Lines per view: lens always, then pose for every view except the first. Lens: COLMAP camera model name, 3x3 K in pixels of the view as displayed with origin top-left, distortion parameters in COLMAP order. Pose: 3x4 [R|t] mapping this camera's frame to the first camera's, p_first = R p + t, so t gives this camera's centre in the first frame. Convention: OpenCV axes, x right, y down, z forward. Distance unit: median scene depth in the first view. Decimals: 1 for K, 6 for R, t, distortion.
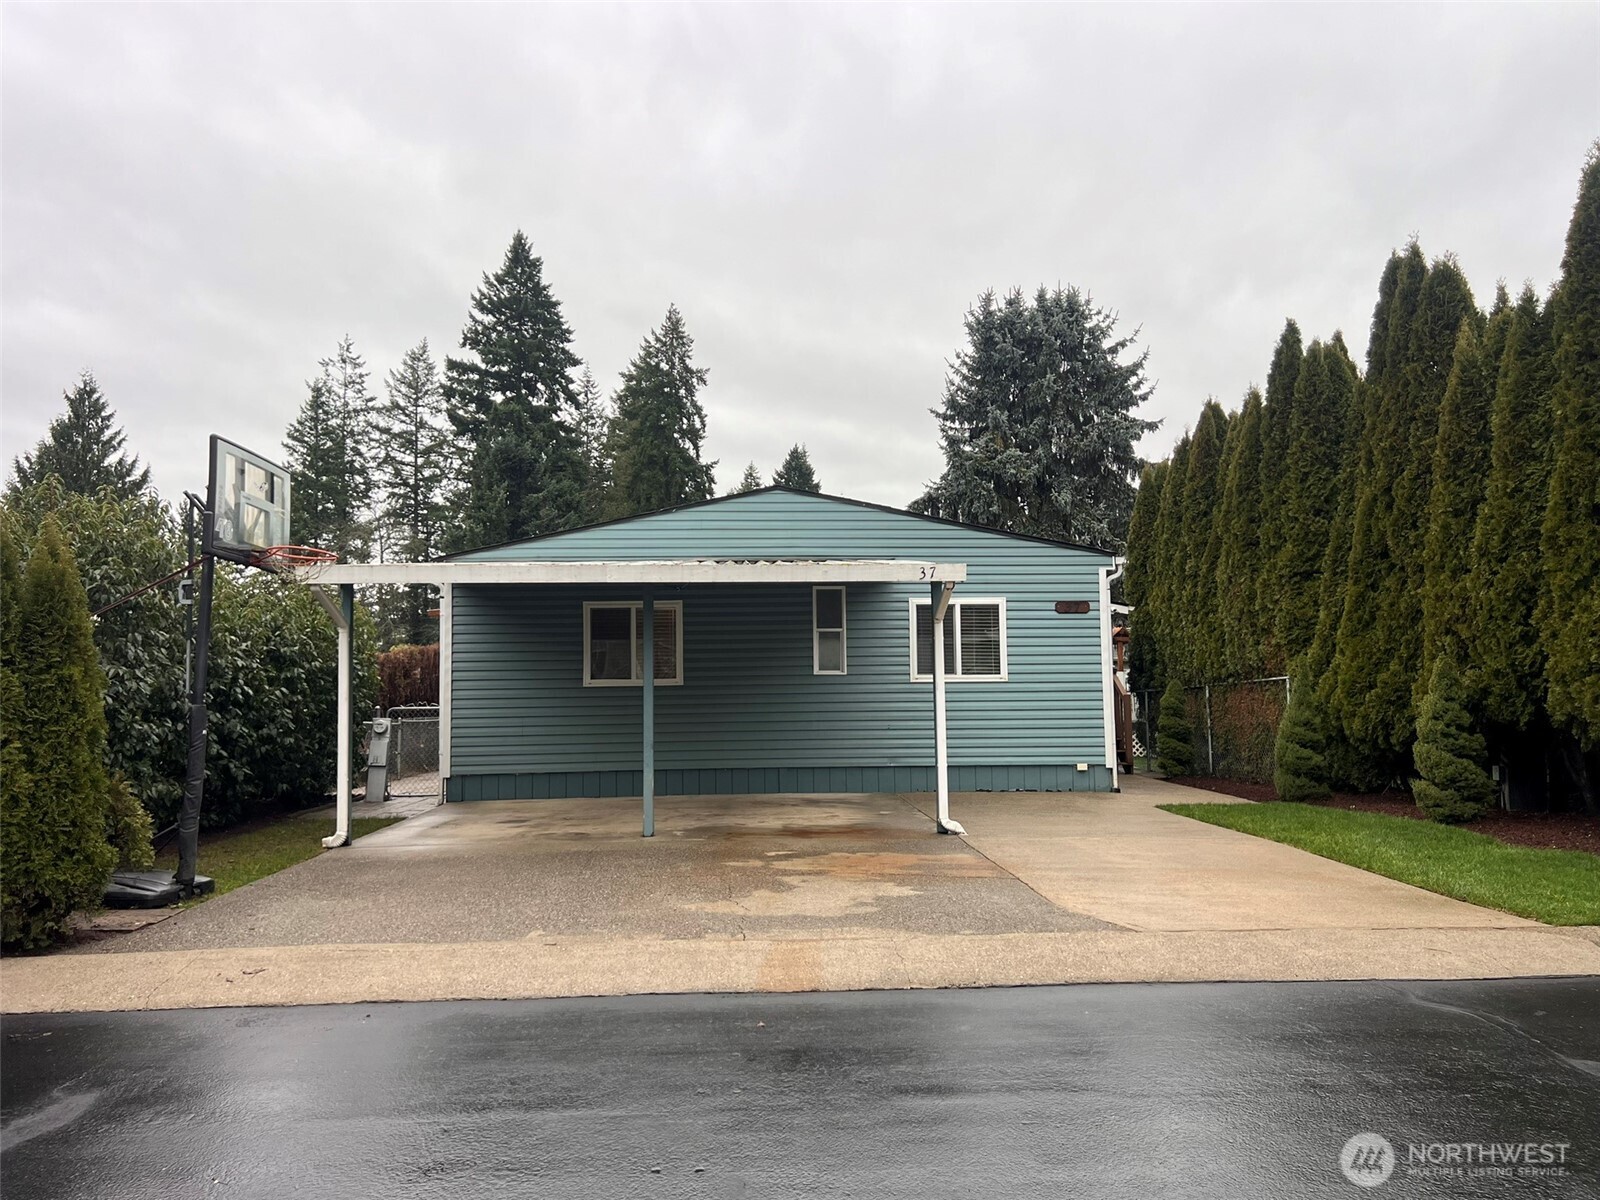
lens RADIAL K [[1187.0, 0, 805.8], [0, 1187.0, 595.3], [0, 0, 1]] dist [0.057171, -0.029482]
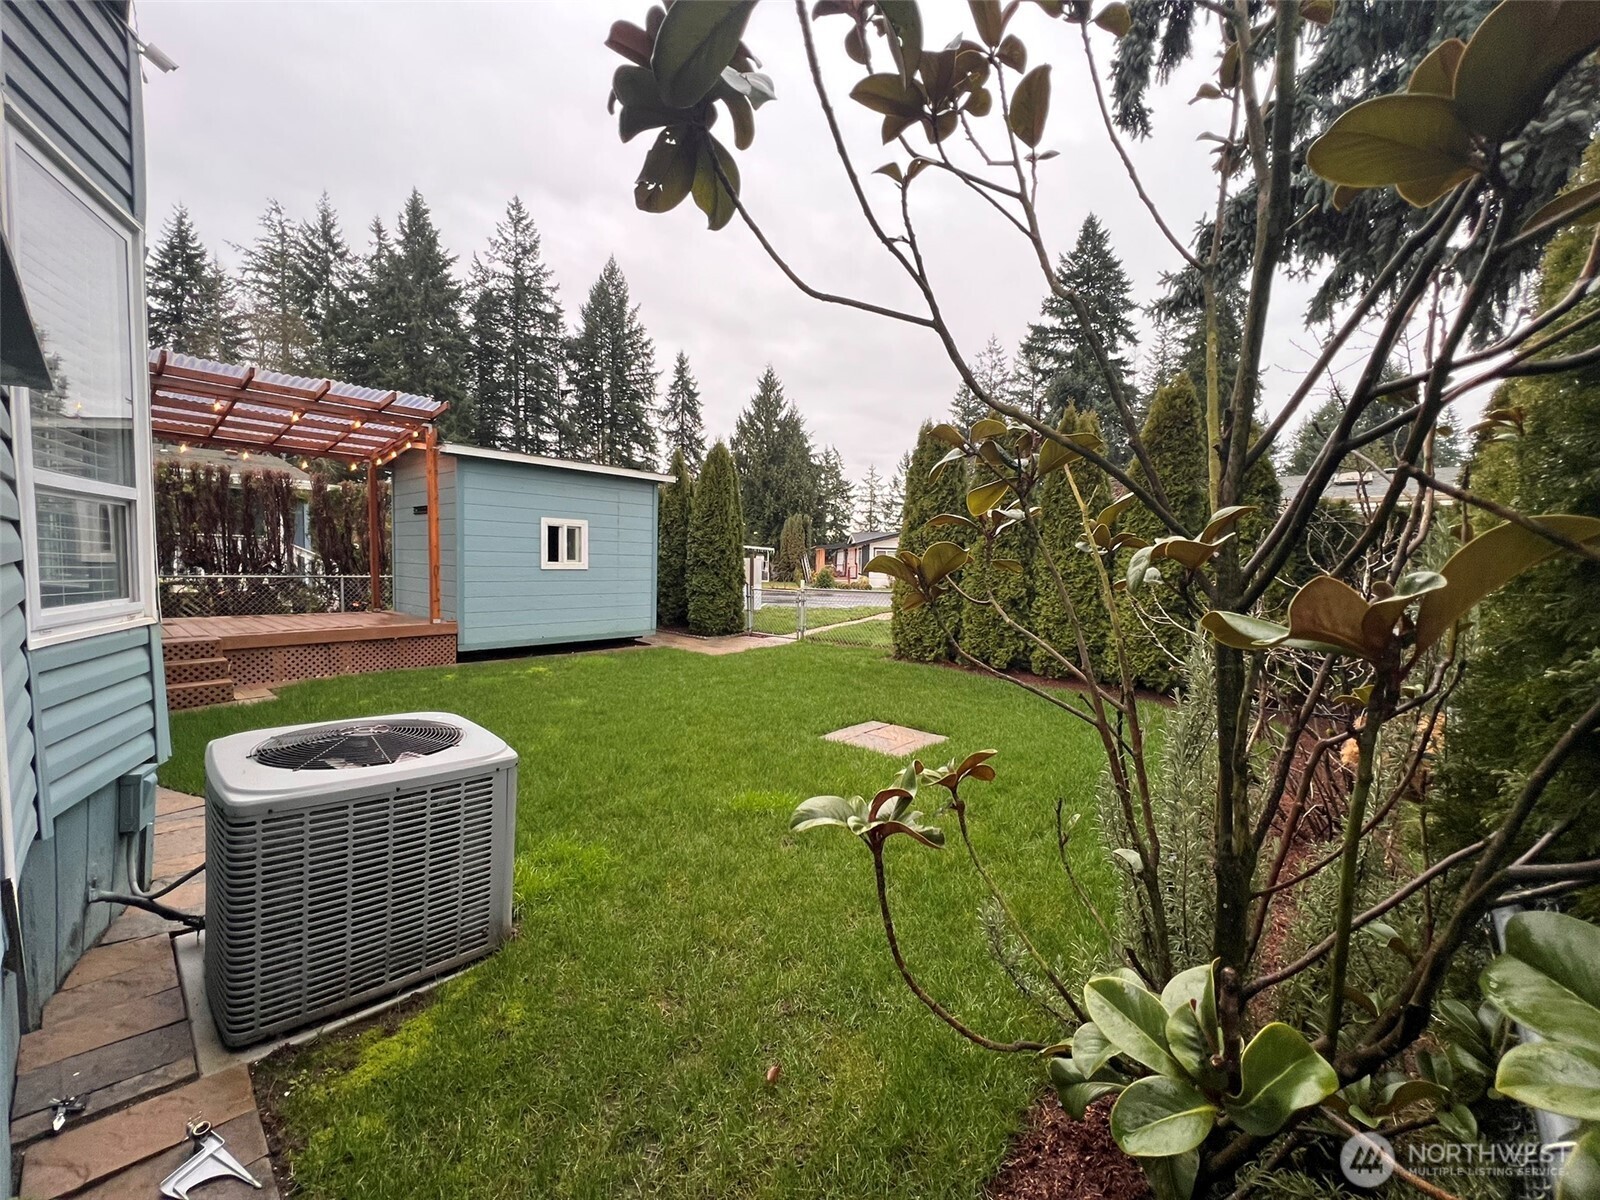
lens RADIAL K [[636.4, 0, 798.3], [0, 636.4, 603.2], [0, 0, 1]] dist [-0.000261, 0.000400]
pose [[0.711234, 0.070869, -0.699374, 0.349237], [0.026936, 0.991427, 0.127855, 0.150164], [0.702439, -0.109773, 0.703228, 1.613043]]
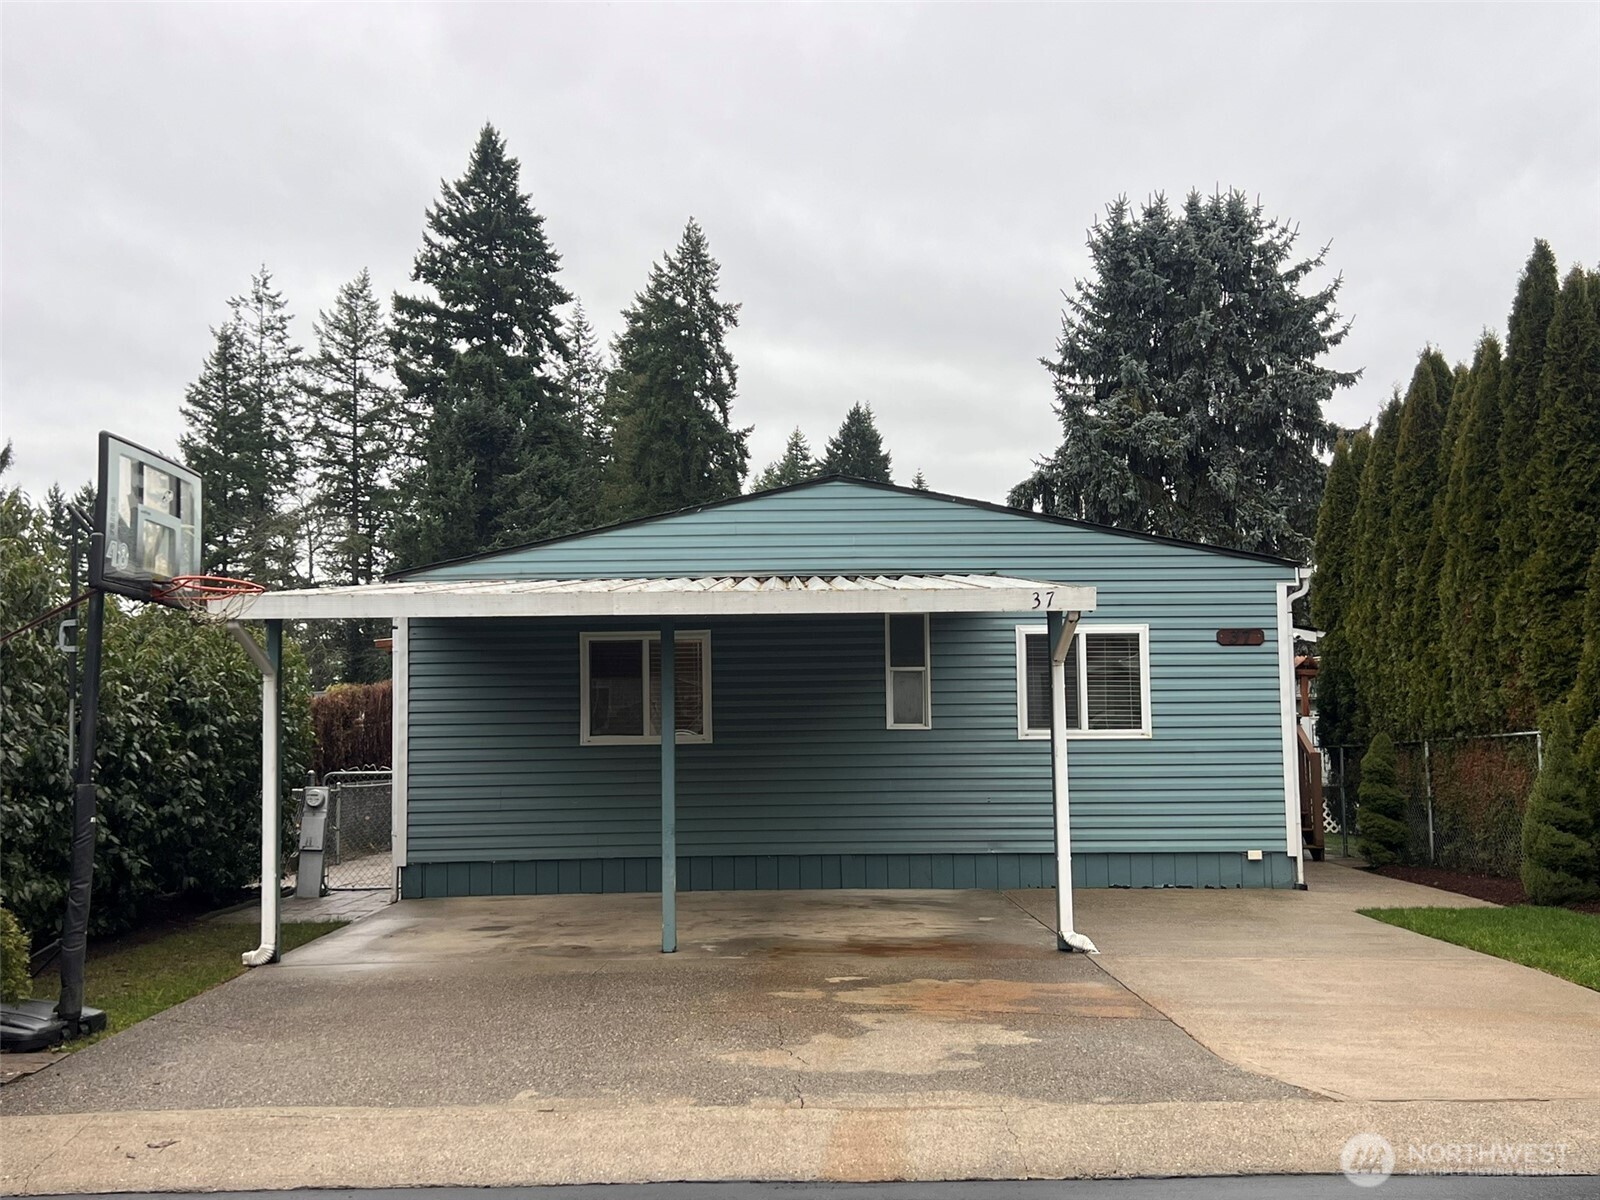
lens RADIAL K [[1599.0, 0, 801.4], [0, 1599.0, 607.0], [0, 0, 1]] dist [0.044874, 0.000000]
pose [[0.999016, -0.004869, -0.044082, -0.002580], [0.004919, 0.999987, 0.001014, -0.010151], [0.044077, -0.001229, 0.999027, -0.001845]]
